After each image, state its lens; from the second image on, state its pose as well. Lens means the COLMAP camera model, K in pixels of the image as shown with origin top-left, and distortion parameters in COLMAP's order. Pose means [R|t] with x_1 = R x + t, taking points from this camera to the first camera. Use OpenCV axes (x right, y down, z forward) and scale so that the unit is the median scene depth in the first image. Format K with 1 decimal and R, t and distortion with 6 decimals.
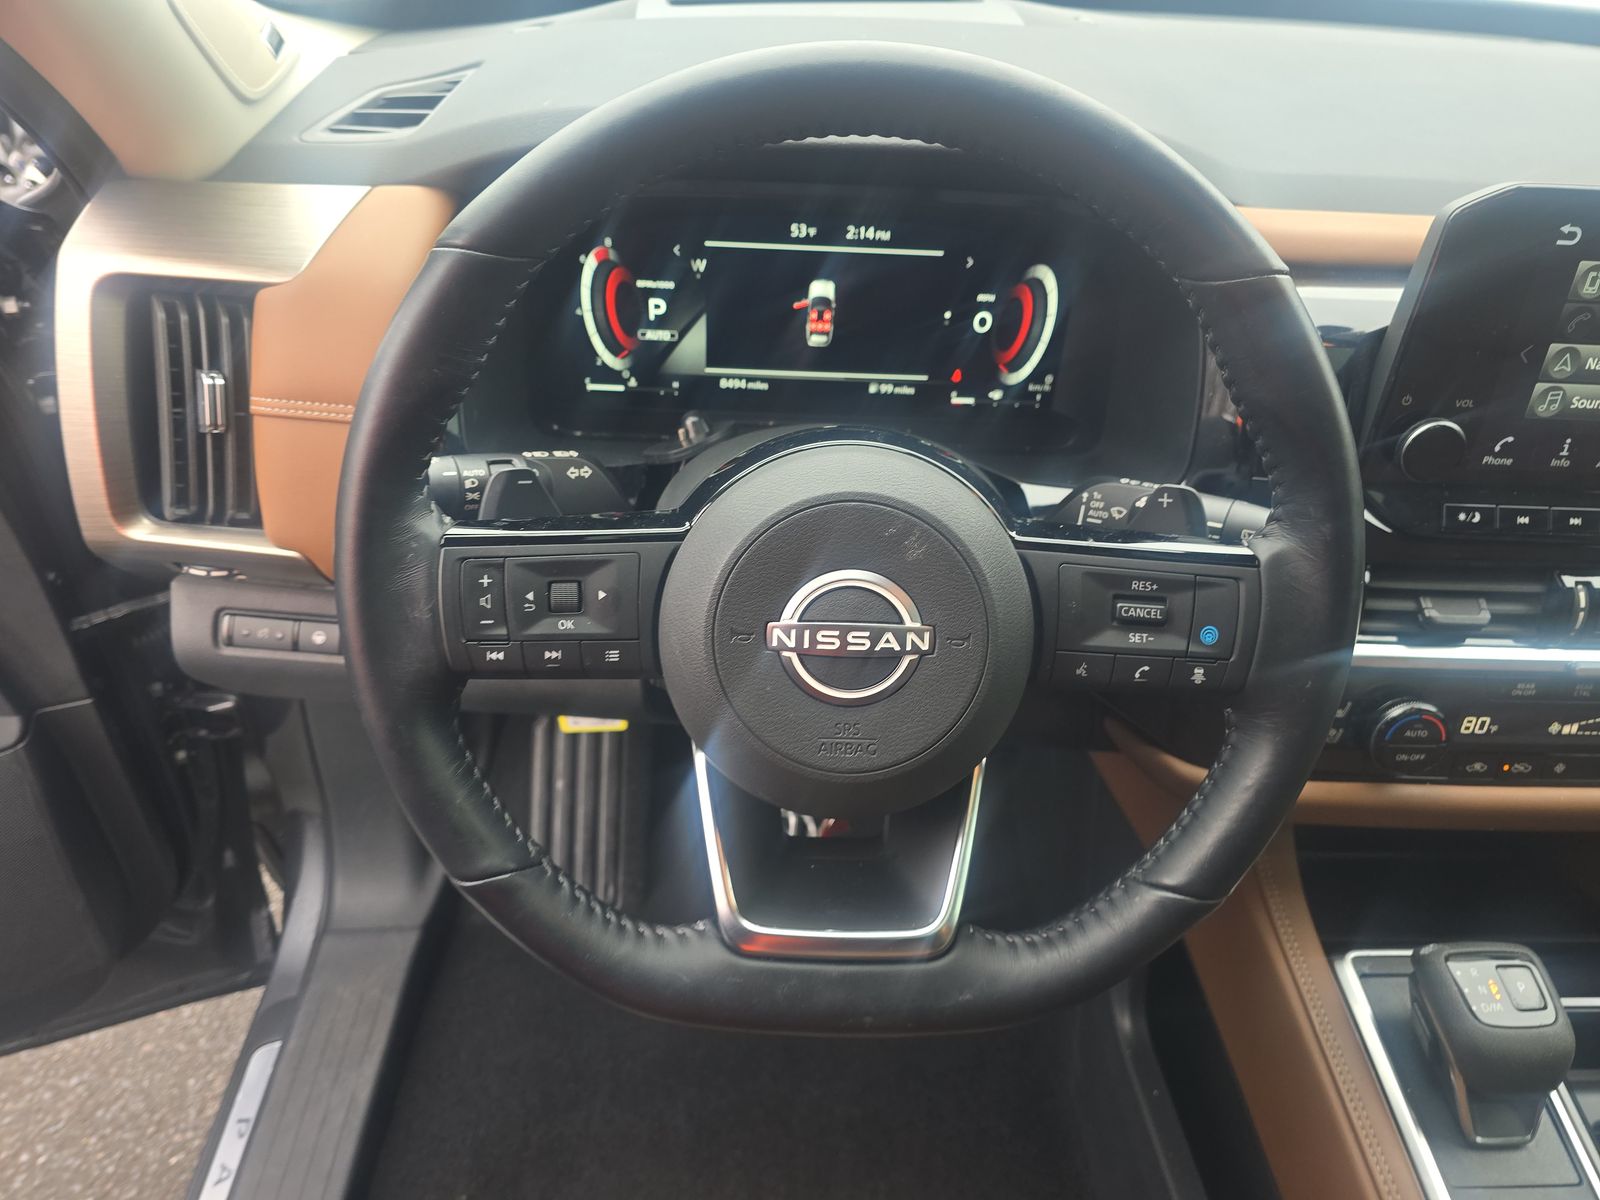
lens RADIAL K [[1092.8, 0, 800.7], [0, 1092.8, 565.6], [0, 0, 1]] dist [0.065024, -0.090132]
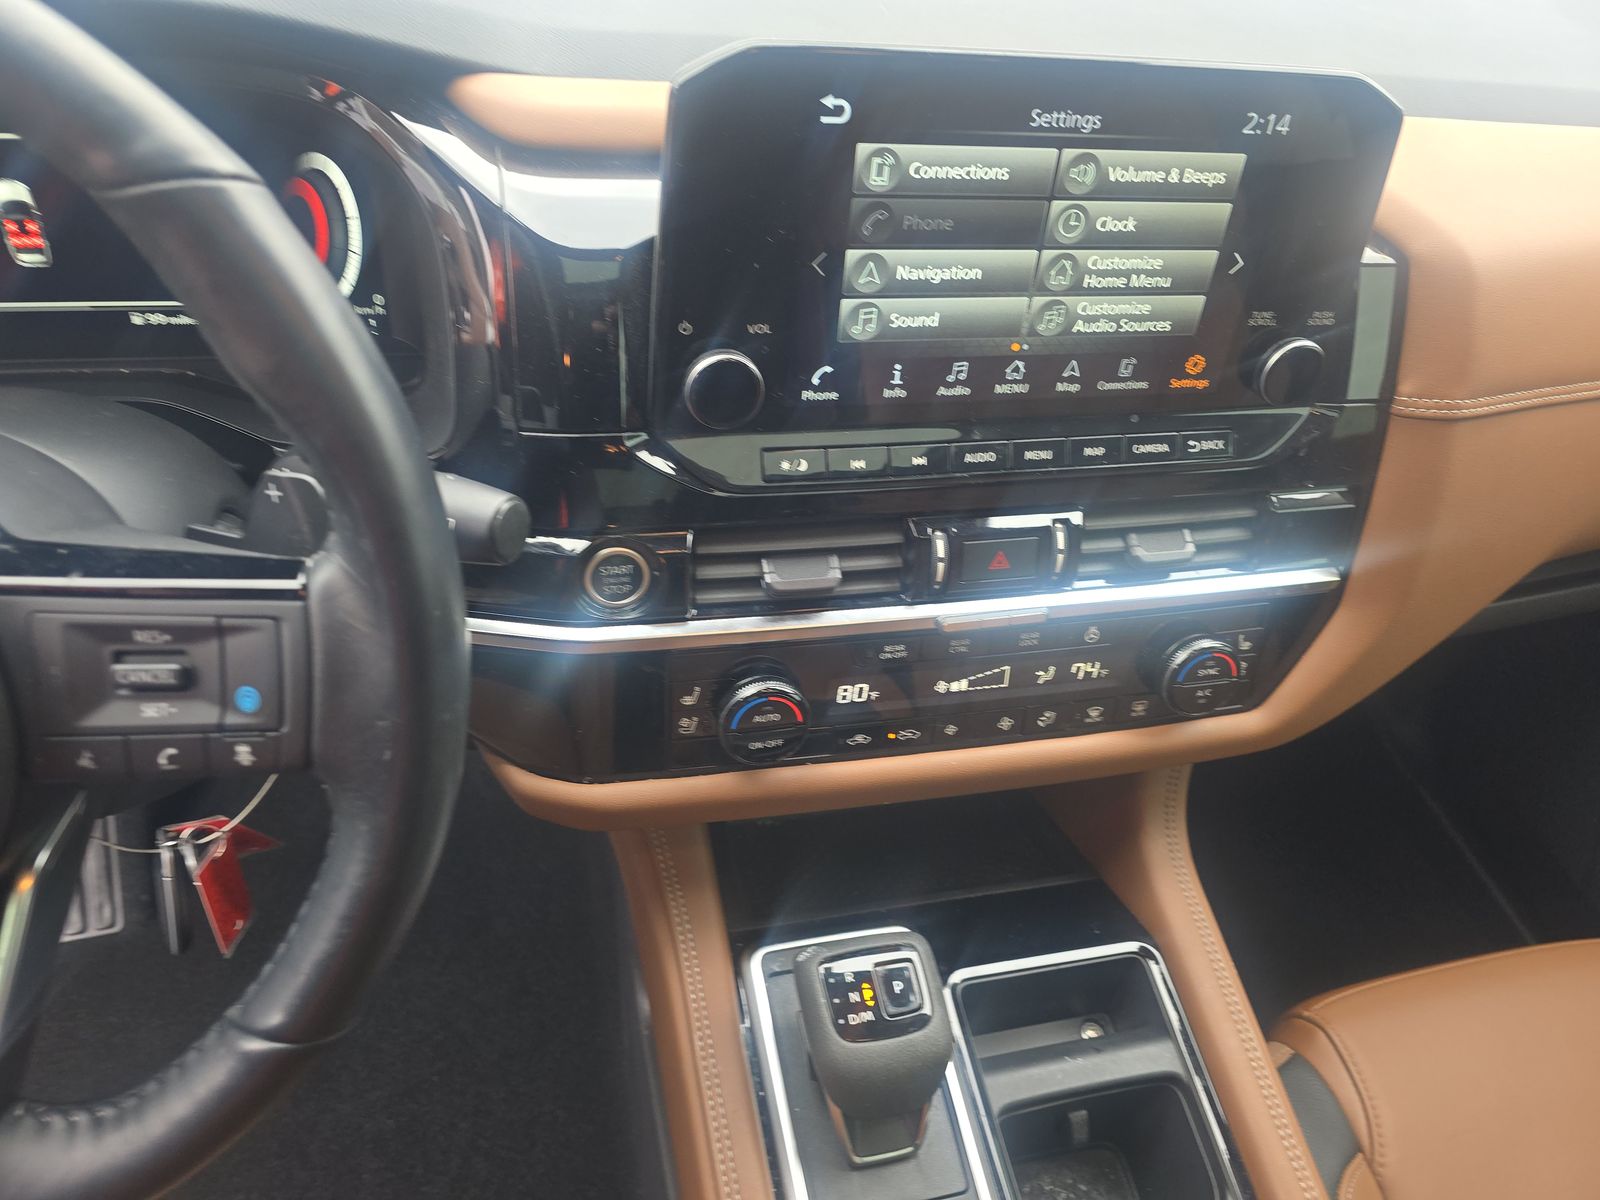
lens RADIAL K [[1092.8, 0, 800.7], [0, 1092.8, 565.6], [0, 0, 1]] dist [0.065024, -0.090132]
pose [[0.977978, -0.085341, 0.190461, 0.378262], [0.065600, 0.992021, 0.107661, -0.048106], [-0.198130, -0.092796, 0.975773, 0.156022]]
